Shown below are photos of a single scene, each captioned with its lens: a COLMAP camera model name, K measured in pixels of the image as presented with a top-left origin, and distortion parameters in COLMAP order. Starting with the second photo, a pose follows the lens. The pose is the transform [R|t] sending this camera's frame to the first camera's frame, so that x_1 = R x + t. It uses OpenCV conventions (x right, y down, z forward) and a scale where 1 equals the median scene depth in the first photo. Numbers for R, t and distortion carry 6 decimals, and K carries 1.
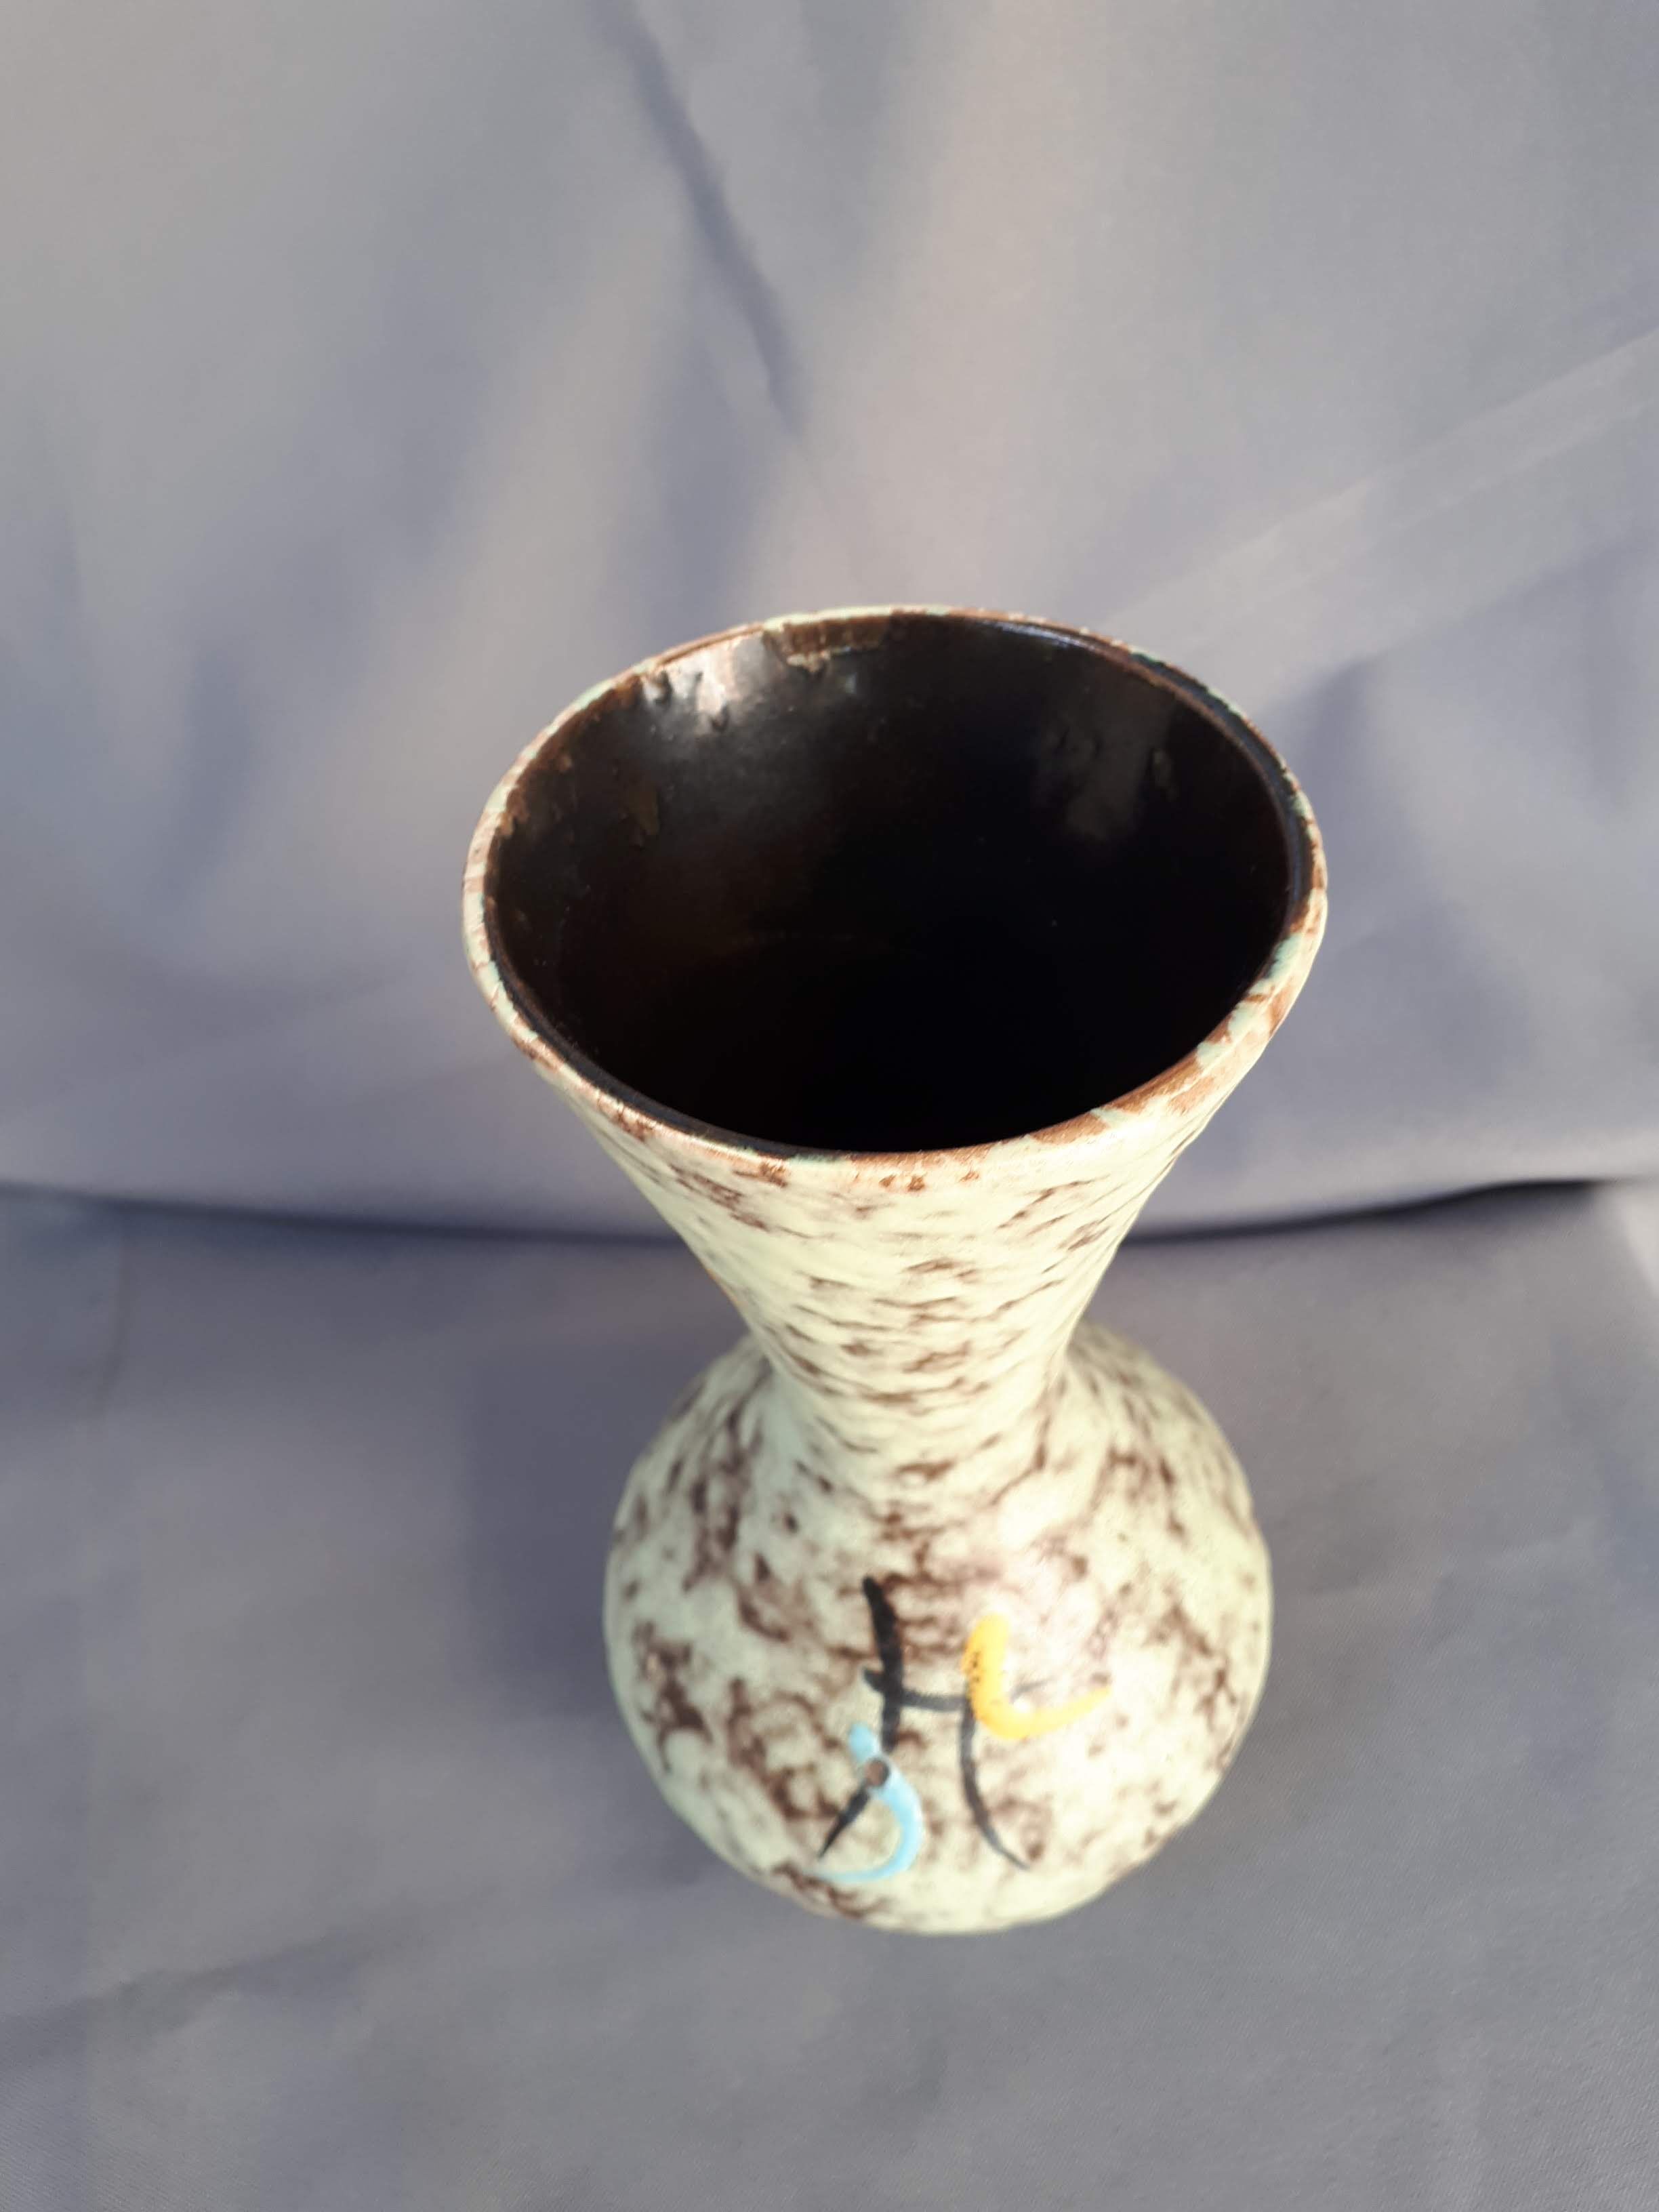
lens RADIAL K [[1765.6, 0, 818.1], [0, 1765.6, 1129.0], [0, 0, 1]] dist [0.090277, -0.299561]
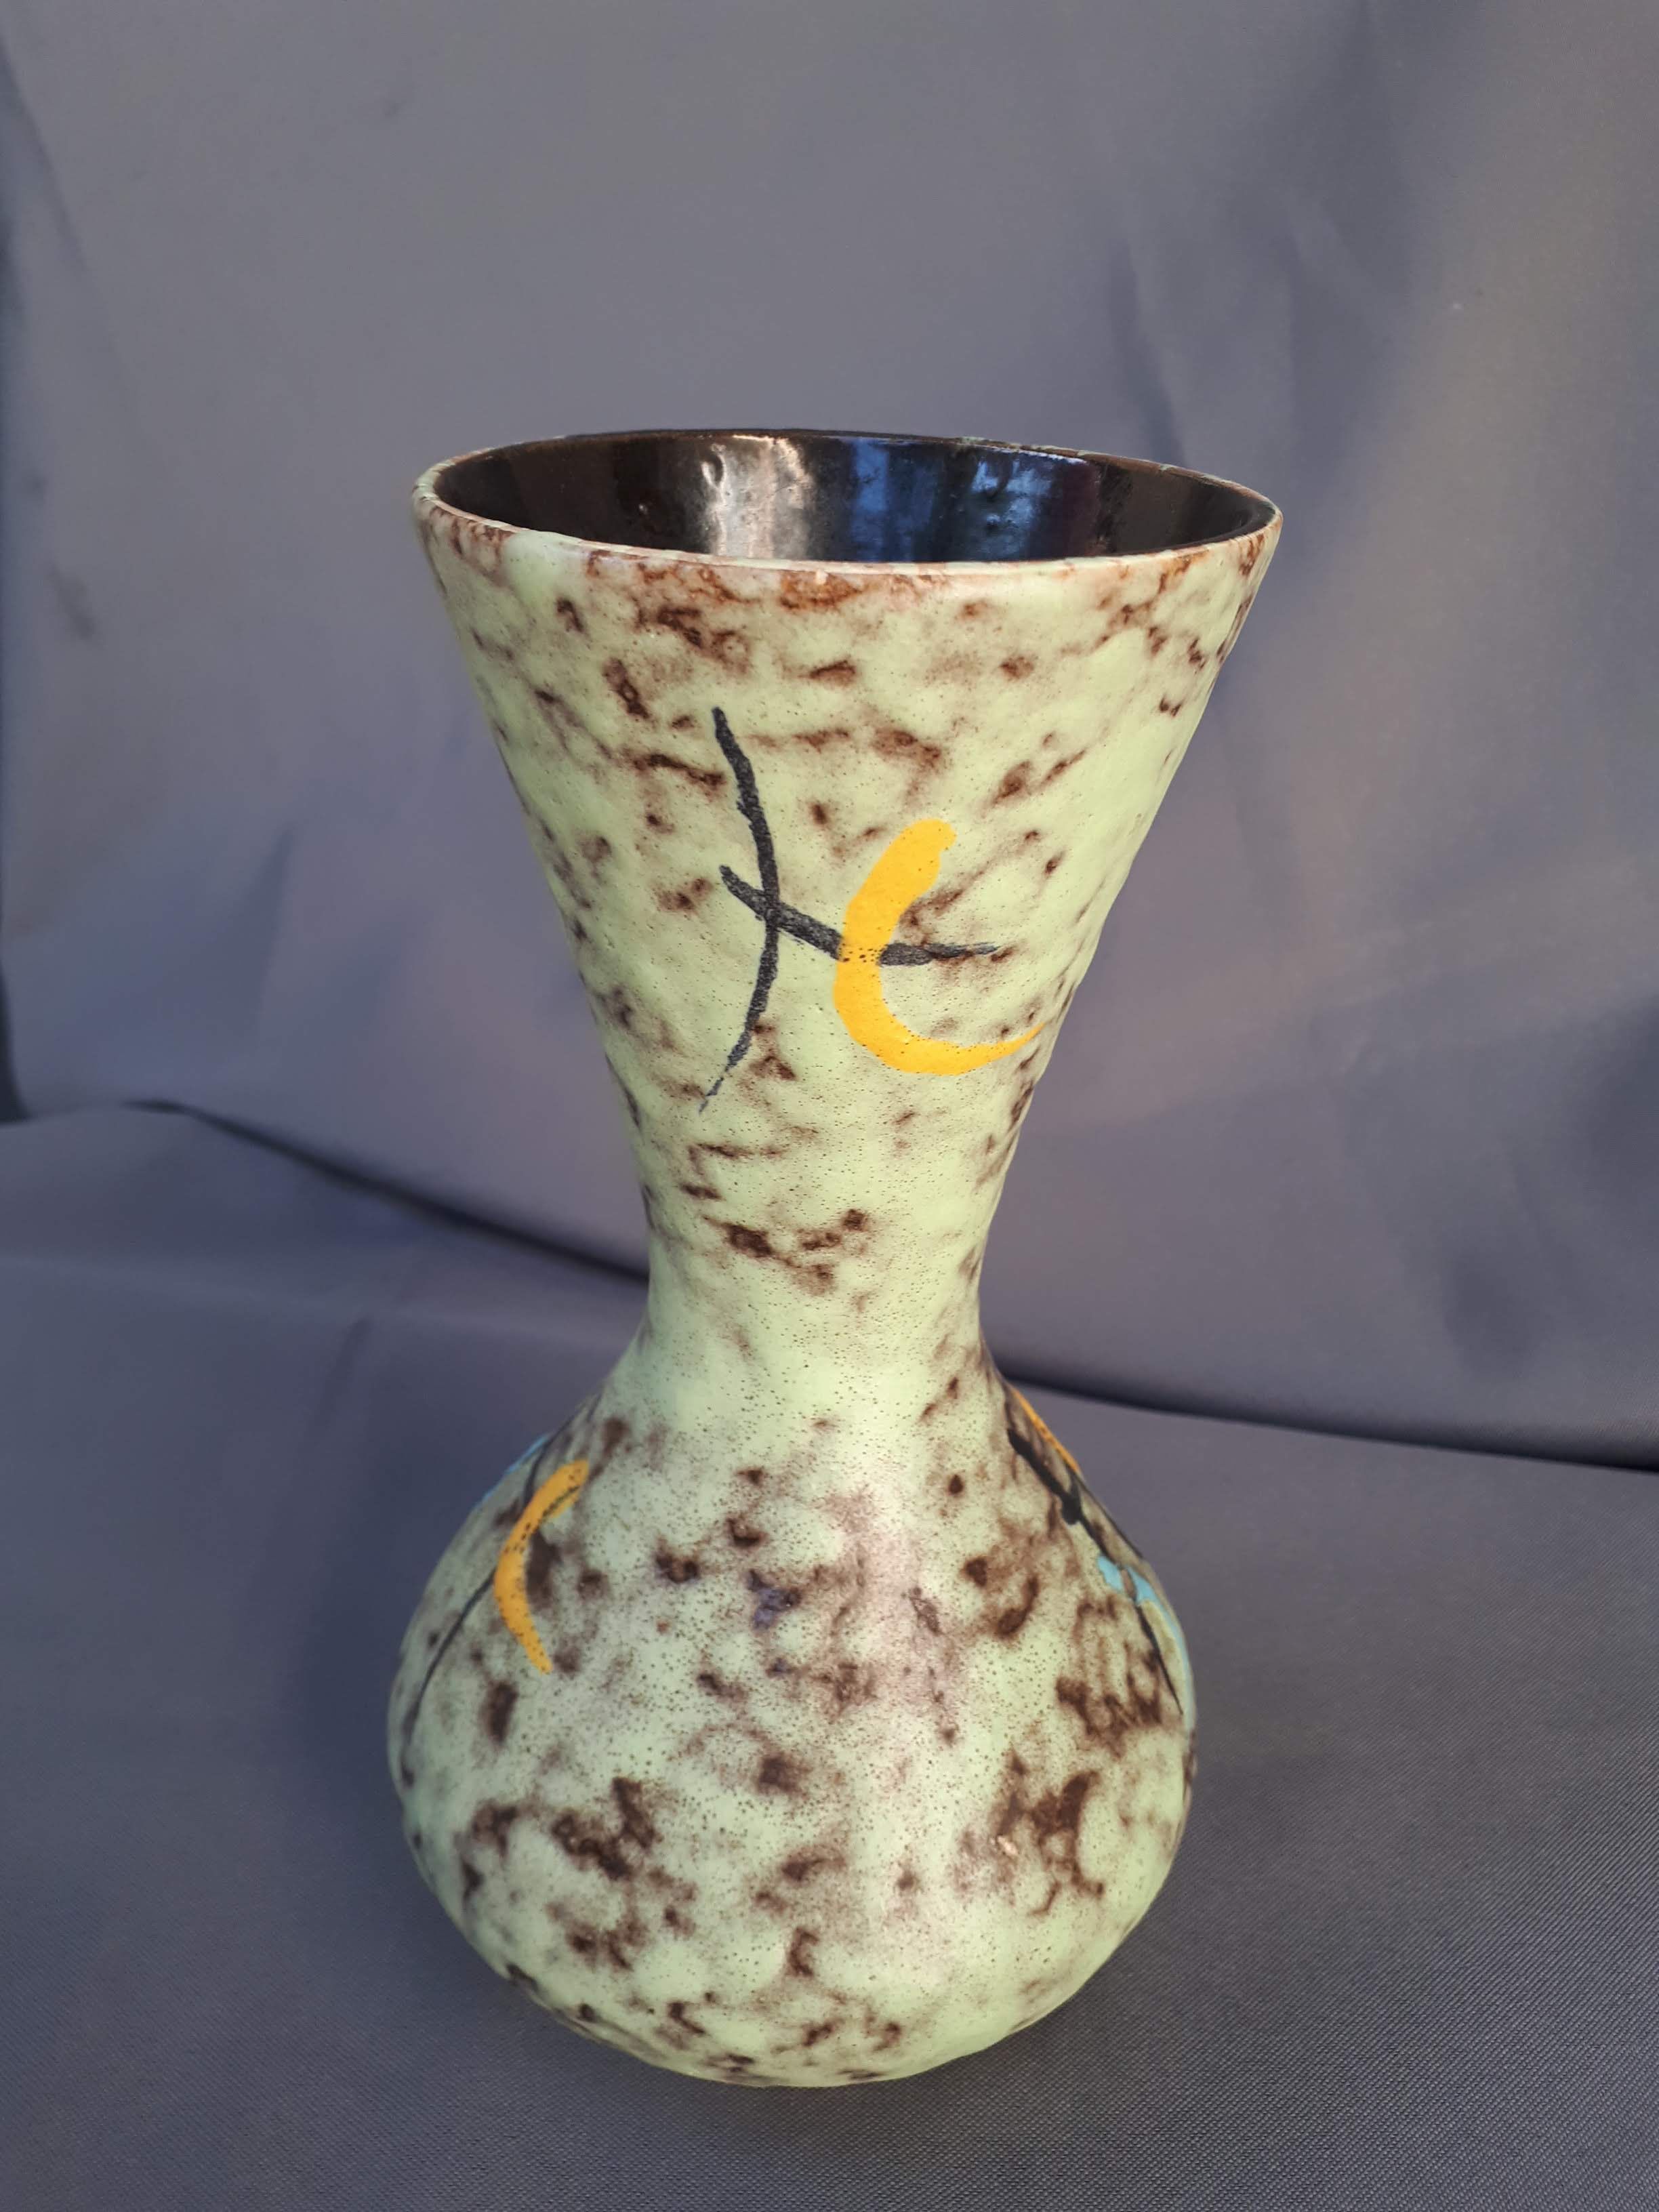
lens RADIAL K [[1765.6, 0, 821.9], [0, 1765.6, 1119.7], [0, 0, 1]] dist [0.090277, -0.299561]
pose [[-0.058373, -0.397901, 0.915569, -0.711171], [0.744526, 0.593617, 0.305451, -0.188193], [-0.665037, 0.699495, 0.261596, 0.684643]]
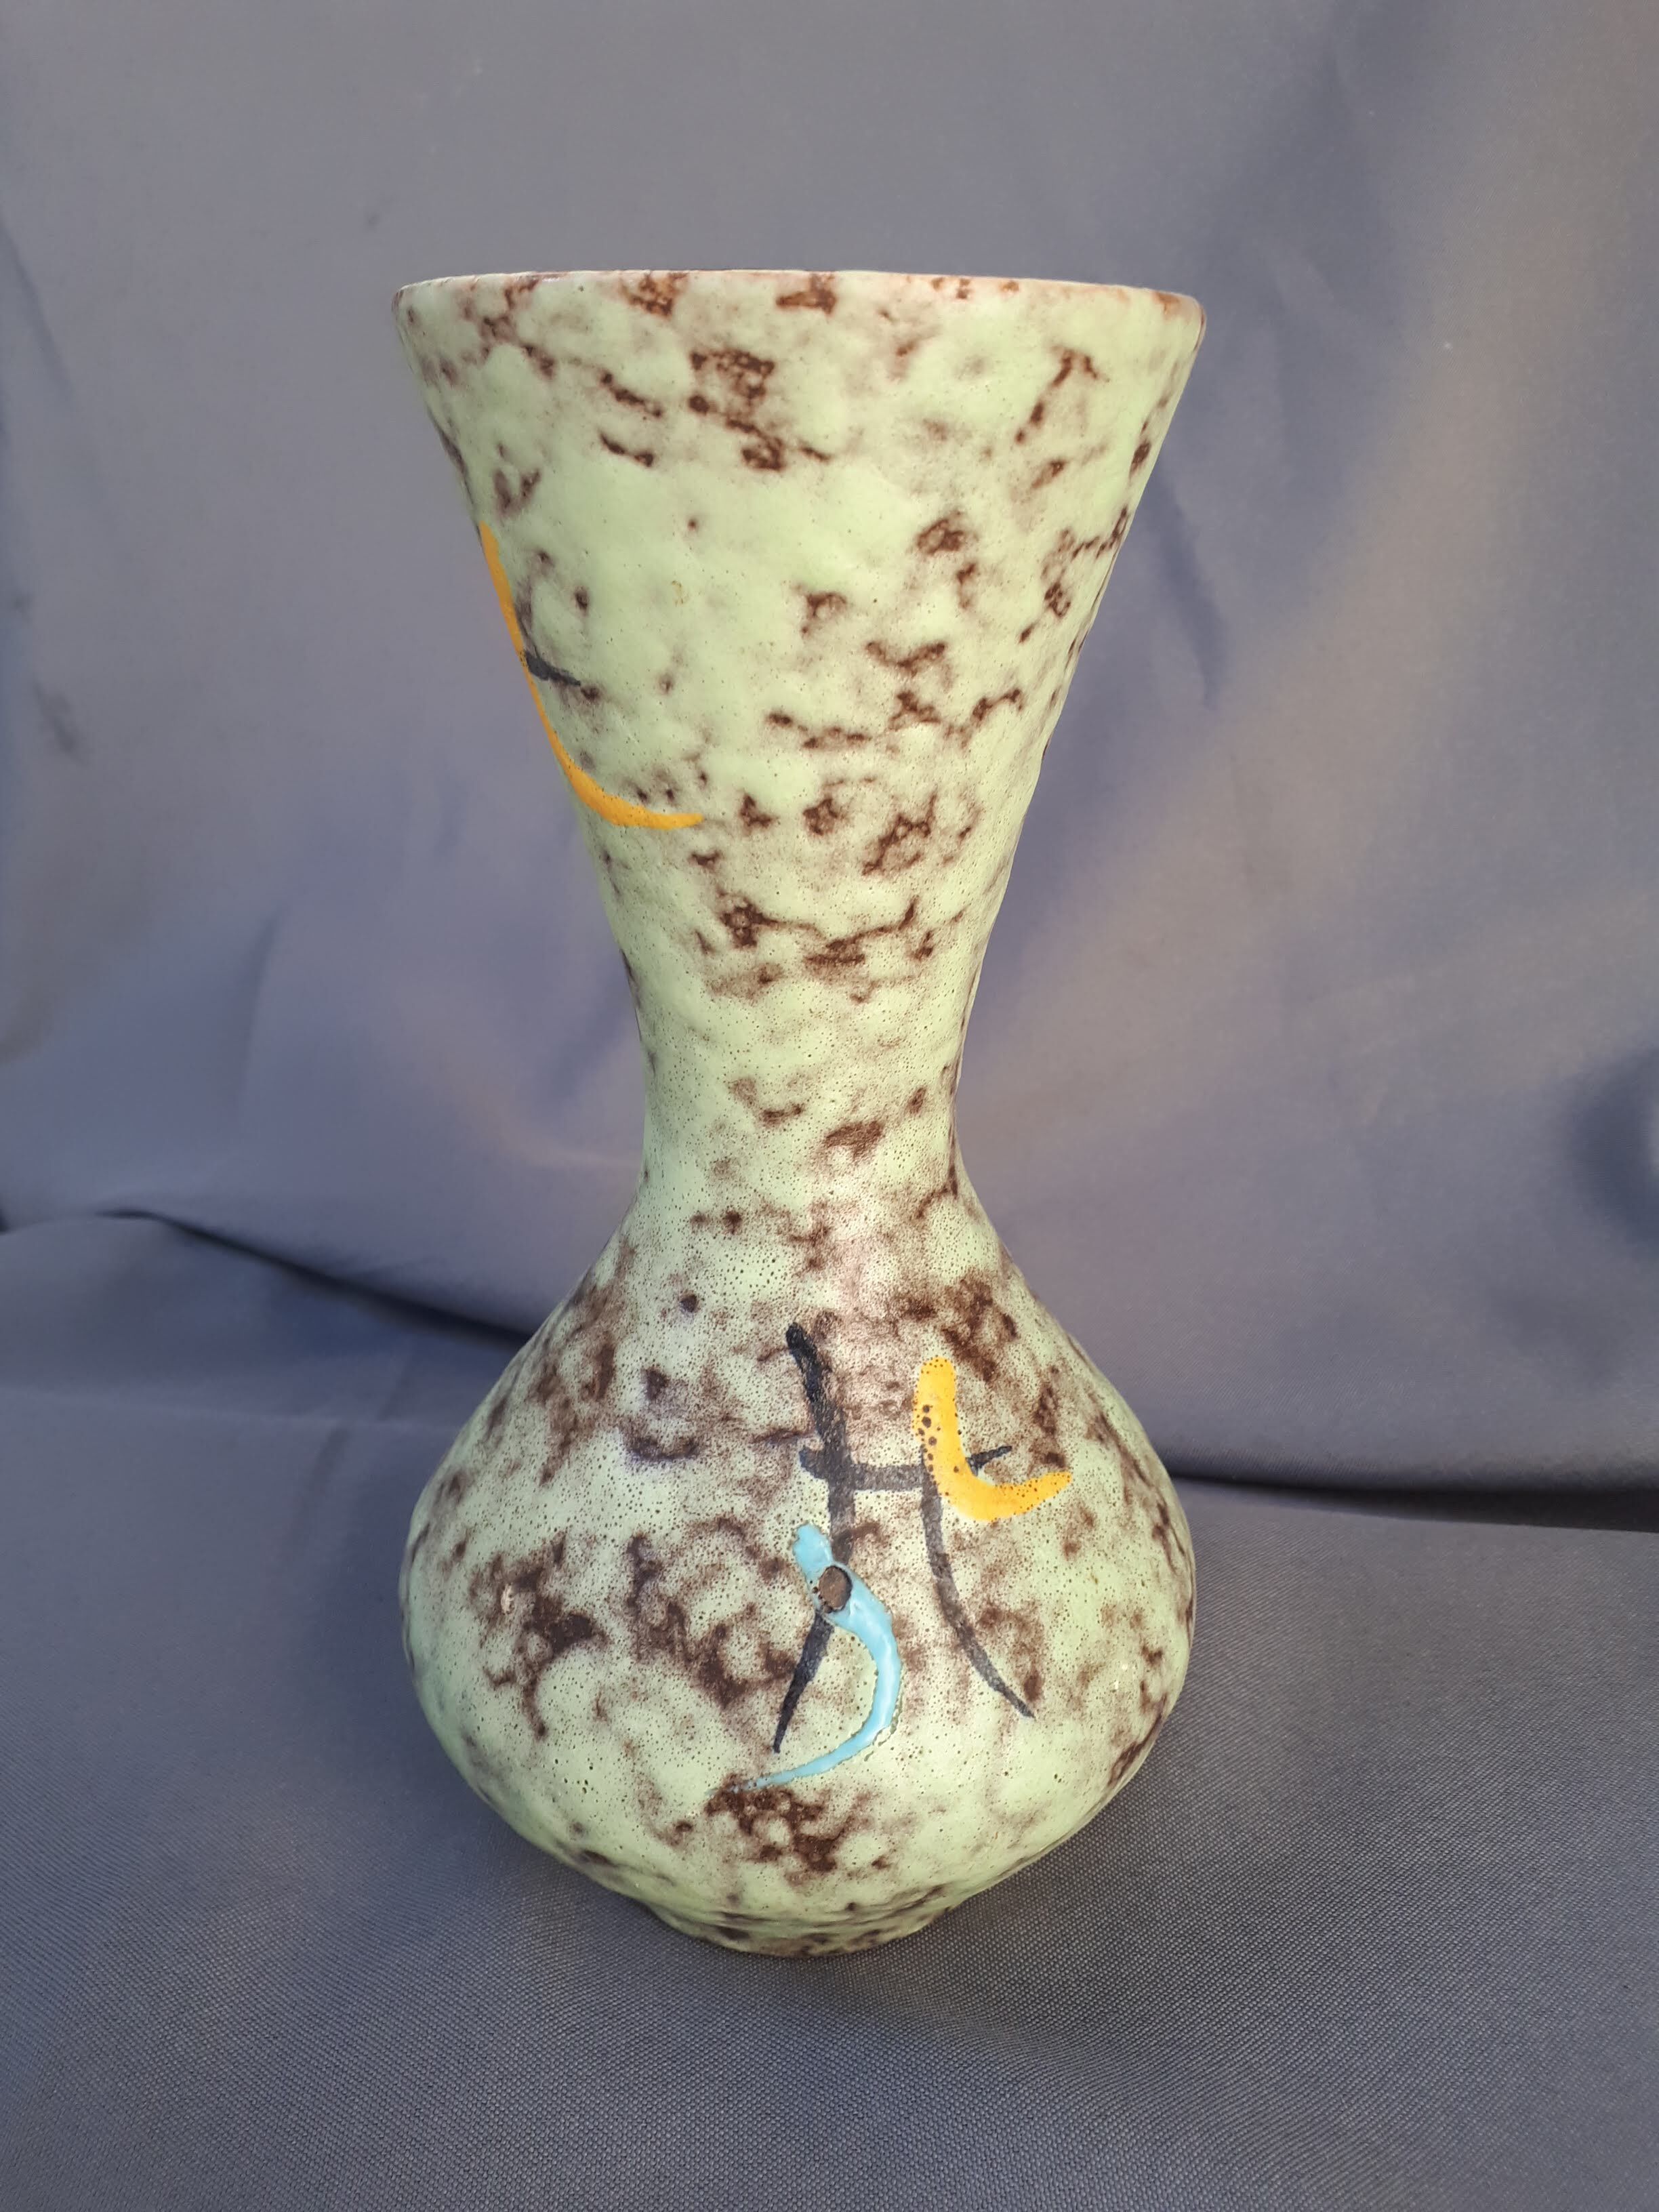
lens RADIAL K [[1765.6, 0, 825.9], [0, 1765.6, 1105.4], [0, 0, 1]] dist [0.090277, -0.299561]
pose [[0.949716, -0.033529, 0.311311, -0.211043], [0.180606, 0.870844, -0.457180, 0.532302], [-0.255774, 0.490415, 0.833110, 0.222735]]
